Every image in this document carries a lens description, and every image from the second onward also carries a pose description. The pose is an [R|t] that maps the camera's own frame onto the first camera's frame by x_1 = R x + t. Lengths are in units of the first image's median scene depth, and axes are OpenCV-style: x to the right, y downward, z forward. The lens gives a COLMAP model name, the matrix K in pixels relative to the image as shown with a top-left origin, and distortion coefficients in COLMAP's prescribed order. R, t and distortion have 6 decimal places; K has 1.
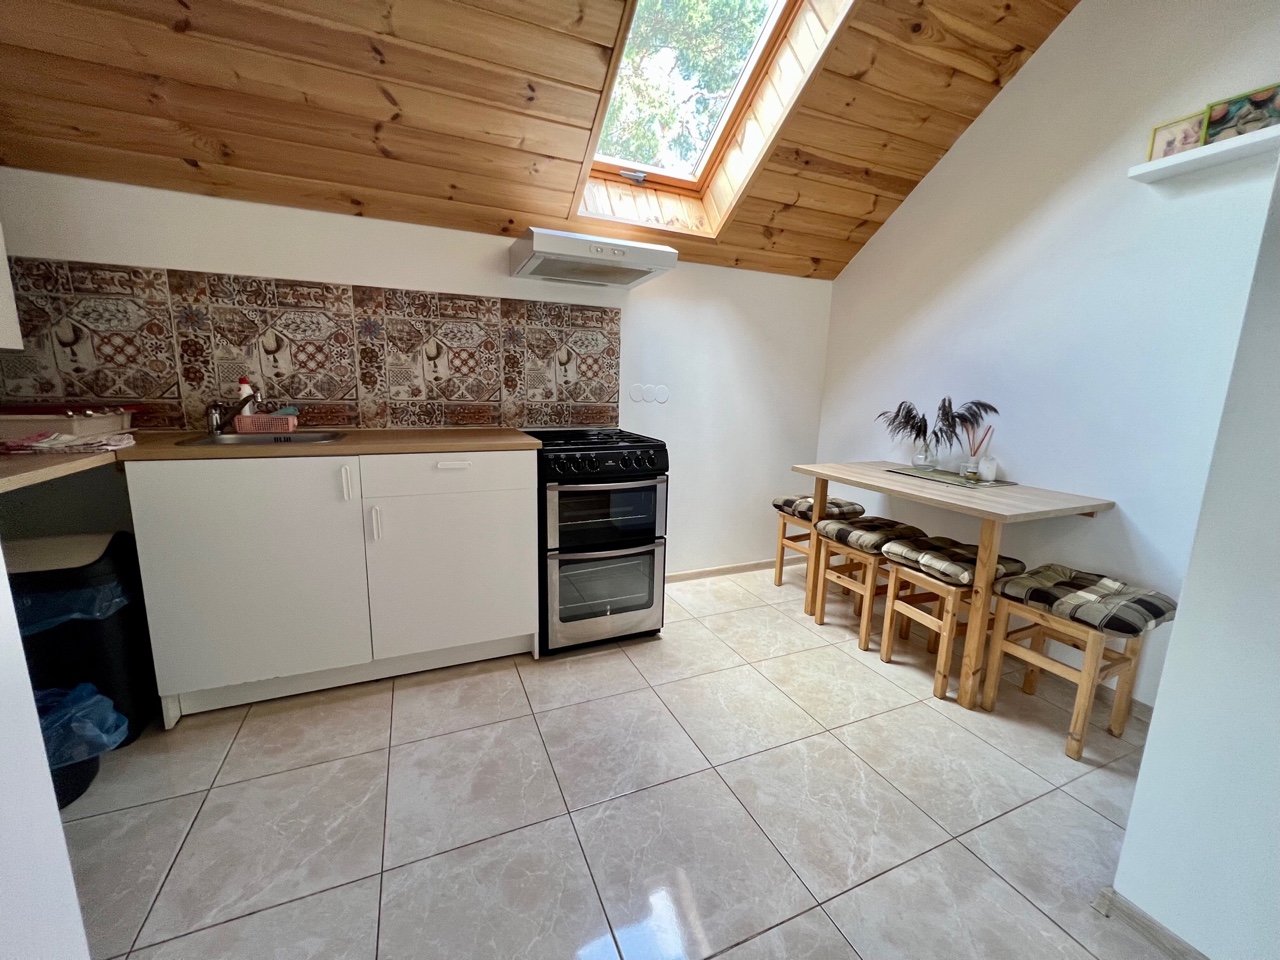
lens RADIAL K [[513.9, 0, 639.4], [0, 513.9, 478.2], [0, 0, 1]] dist [-0.001357, 0.000174]
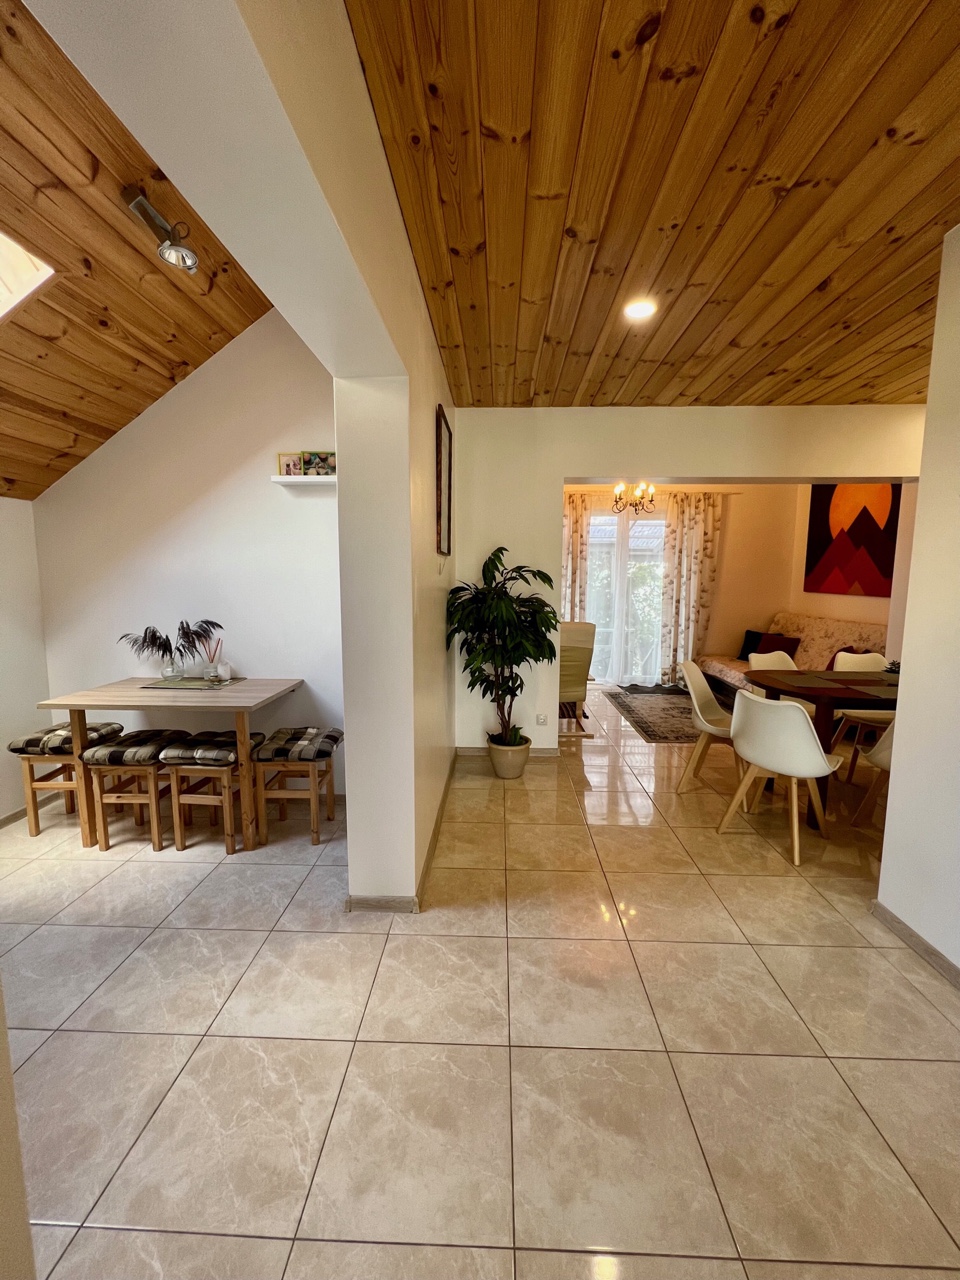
lens RADIAL K [[513.9, 0, 479.7], [0, 513.9, 636.3], [0, 0, 1]] dist [-0.001357, 0.000174]
pose [[0.434992, -0.127412, 0.891374, -0.206383], [0.171466, 0.983545, 0.056911, -0.070993], [-0.883958, 0.128085, 0.449681, -0.187802]]
